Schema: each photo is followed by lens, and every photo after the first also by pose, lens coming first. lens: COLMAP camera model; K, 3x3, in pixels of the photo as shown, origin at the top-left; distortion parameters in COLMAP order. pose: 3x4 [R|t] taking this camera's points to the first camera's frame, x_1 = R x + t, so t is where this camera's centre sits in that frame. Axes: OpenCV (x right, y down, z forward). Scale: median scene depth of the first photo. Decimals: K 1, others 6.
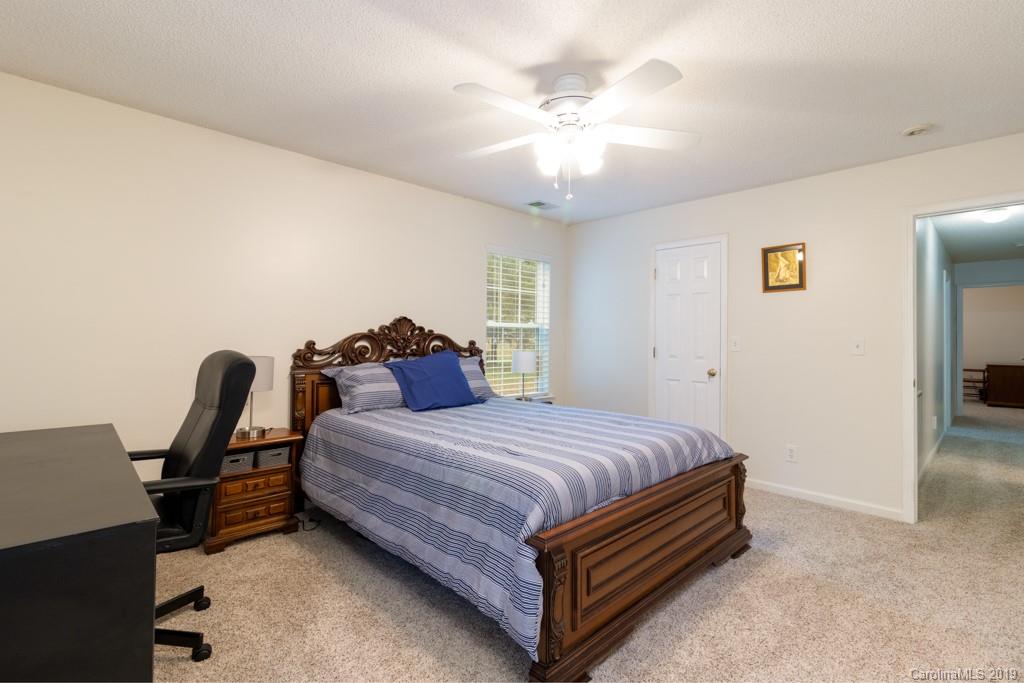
lens RADIAL K [[470.8, 0, 511.1], [0, 470.8, 336.3], [0, 0, 1]] dist [0.003275, -0.001061]
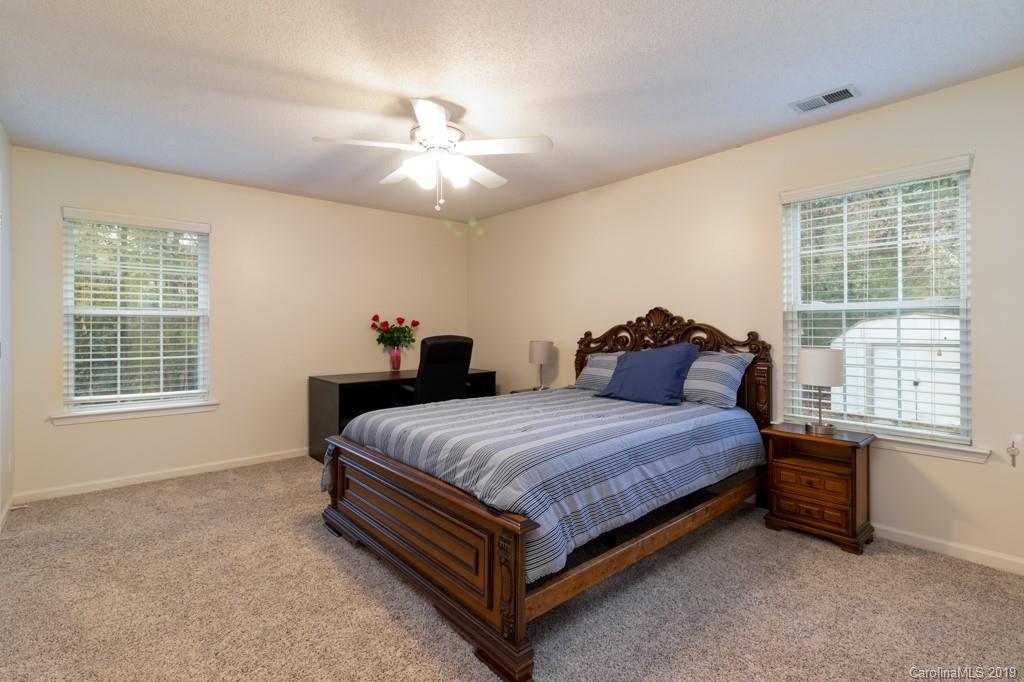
lens RADIAL K [[470.8, 0, 511.3], [0, 470.8, 338.0], [0, 0, 1]] dist [0.003275, -0.001061]
pose [[-0.058829, 0.010078, -0.998217, 0.790234], [0.001521, 0.999949, 0.010006, 0.012668], [0.998267, -0.000930, -0.058841, 0.760423]]
